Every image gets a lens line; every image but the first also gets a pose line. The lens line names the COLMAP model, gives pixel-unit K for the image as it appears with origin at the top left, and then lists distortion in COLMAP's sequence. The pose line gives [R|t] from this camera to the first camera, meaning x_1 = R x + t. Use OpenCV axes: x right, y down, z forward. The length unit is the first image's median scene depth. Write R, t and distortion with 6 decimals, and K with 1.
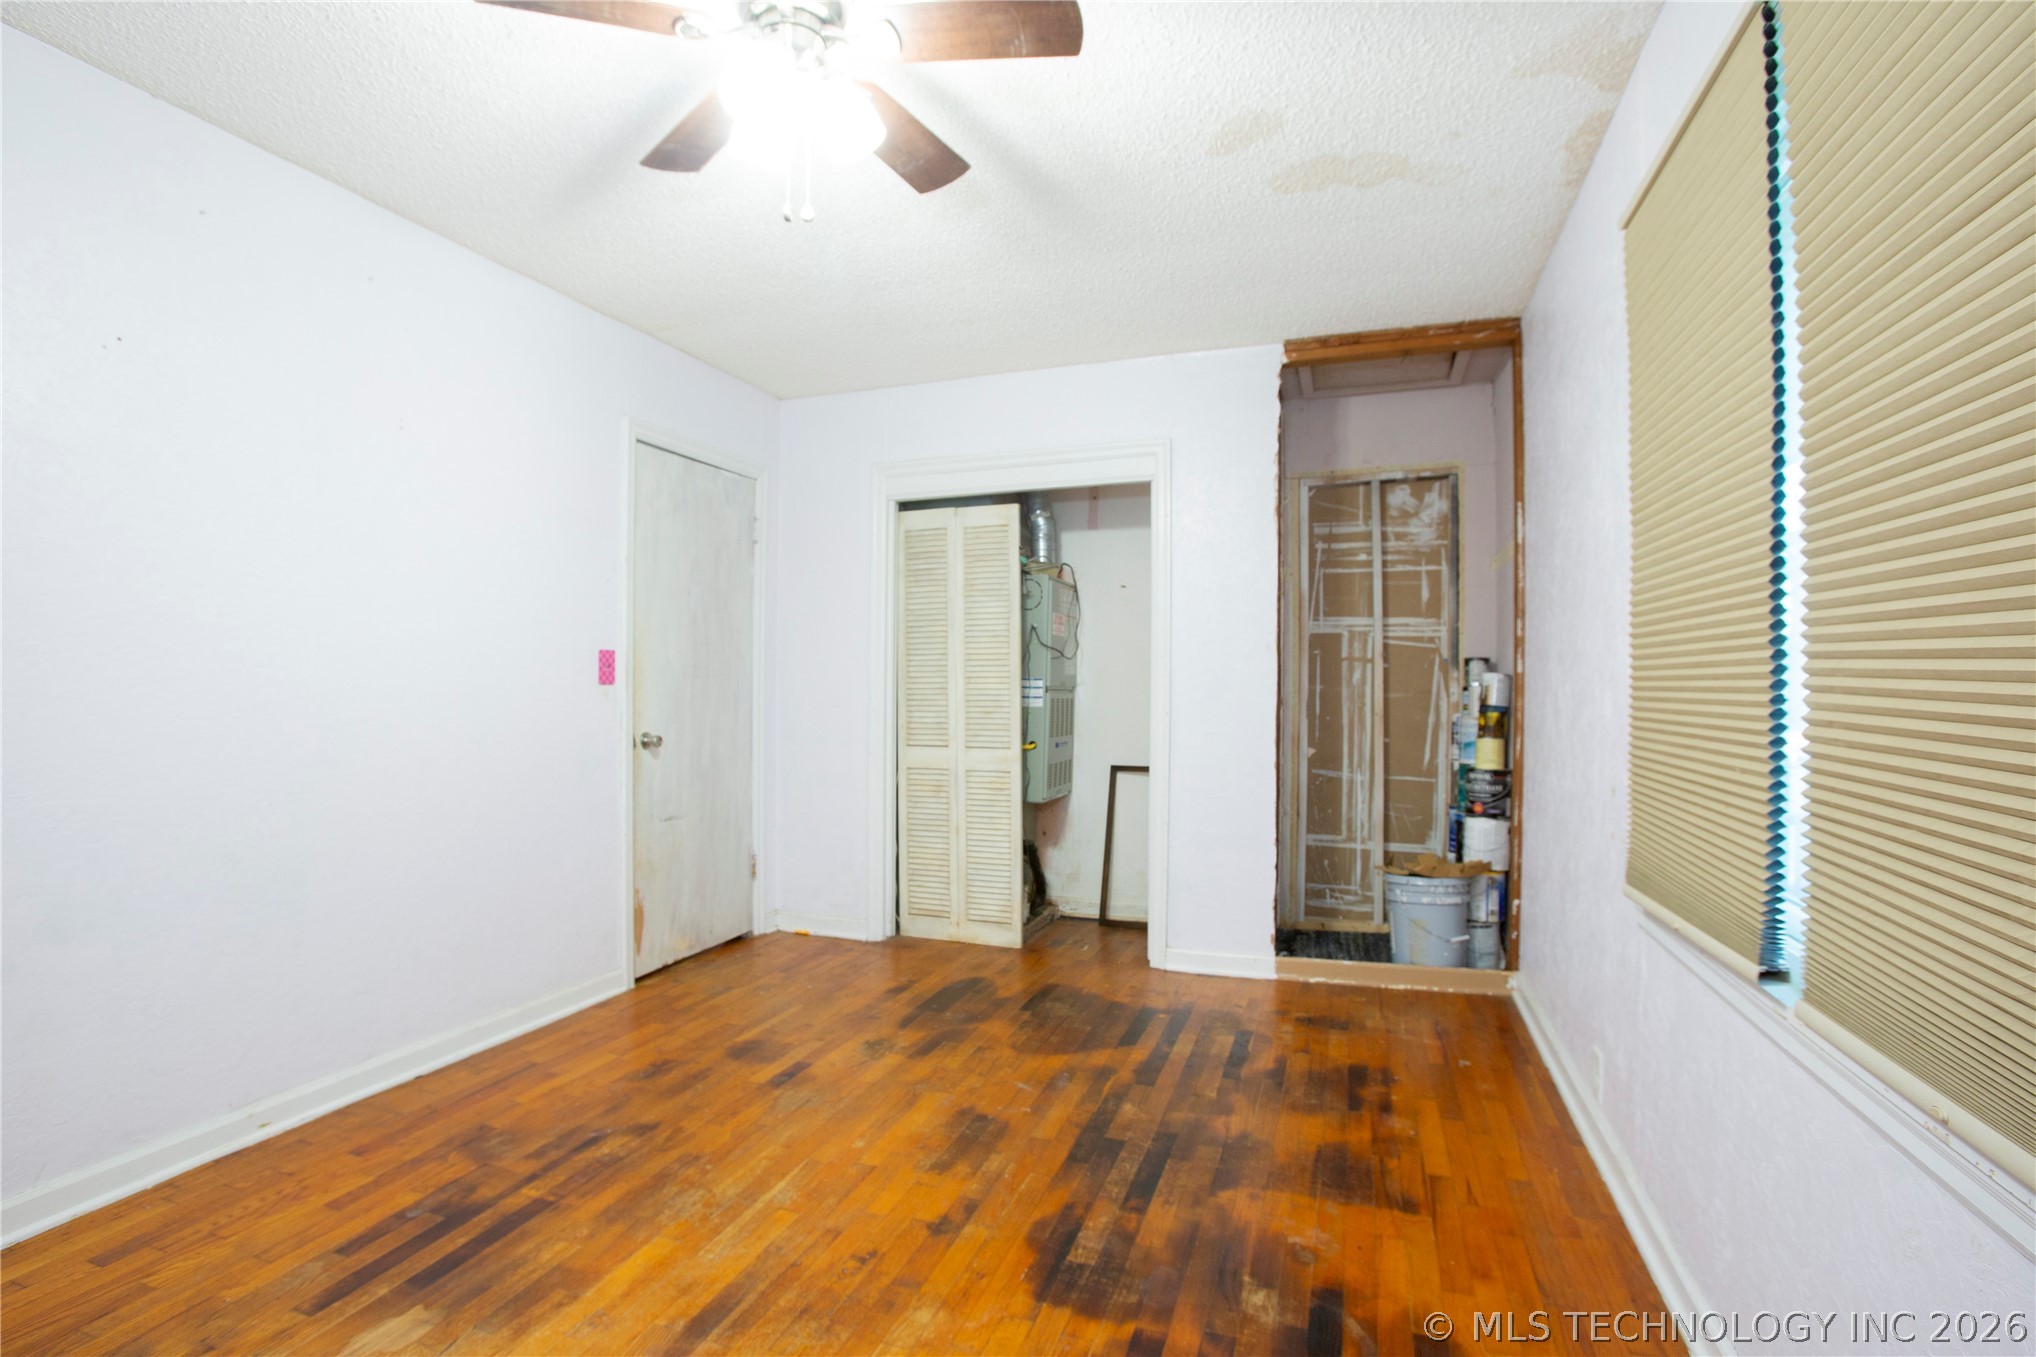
lens RADIAL K [[929.7, 0, 1014.1], [0, 929.7, 679.2], [0, 0, 1]] dist [-0.083453, 0.031348]
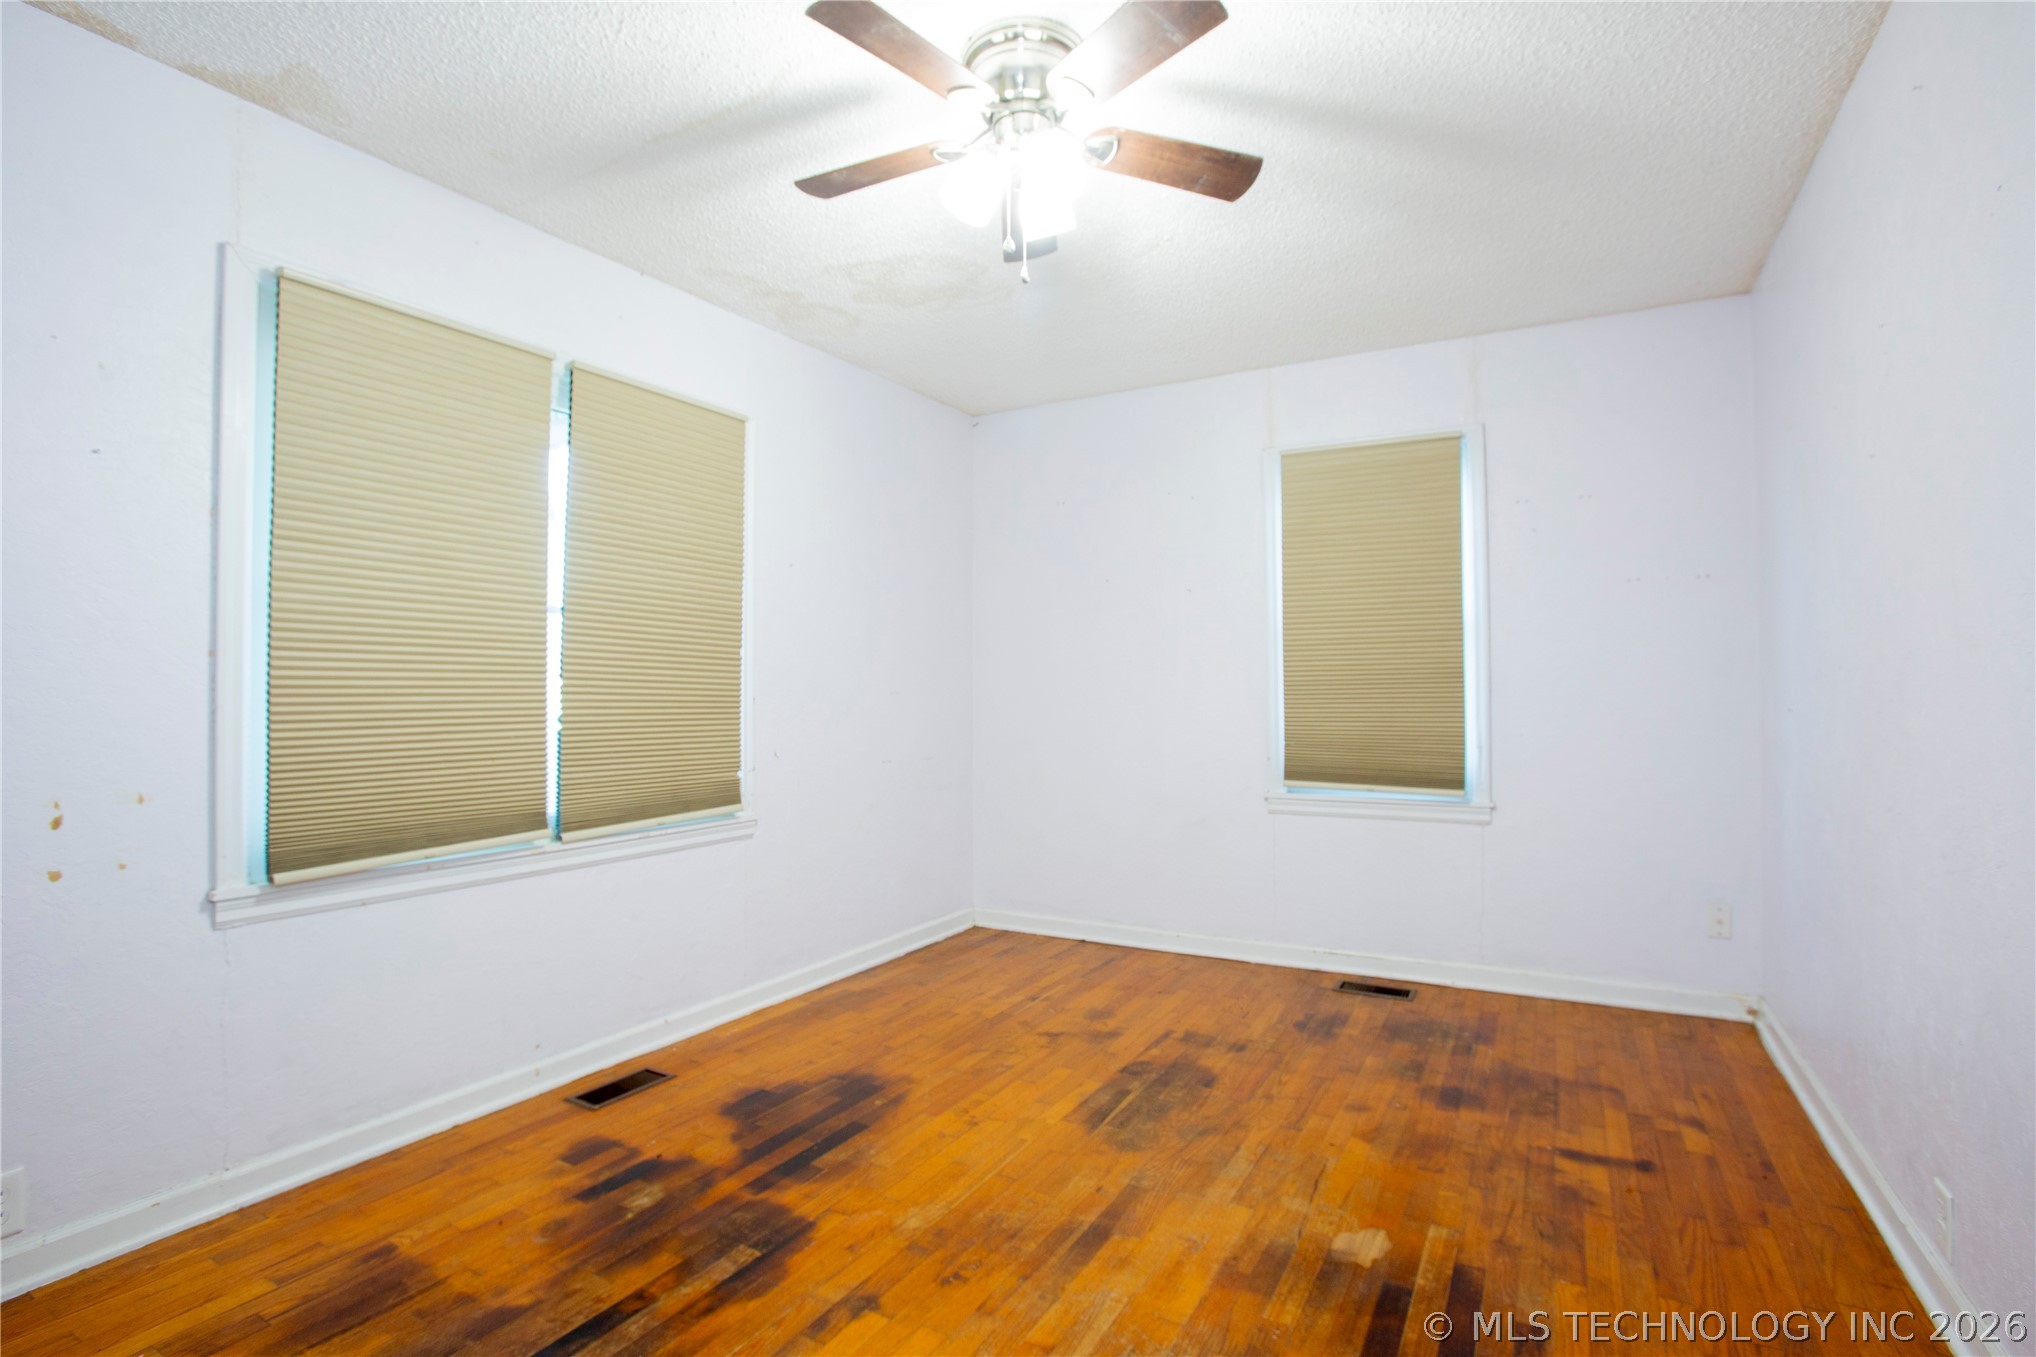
lens RADIAL K [[929.7, 0, 1014.1], [0, 929.7, 679.2], [0, 0, 1]] dist [-0.083453, 0.031348]
pose [[-0.982791, 0.004285, 0.184671, -0.426362], [0.000994, 0.999839, -0.017909, 0.013602], [-0.184718, -0.017417, -0.982637, 2.024763]]
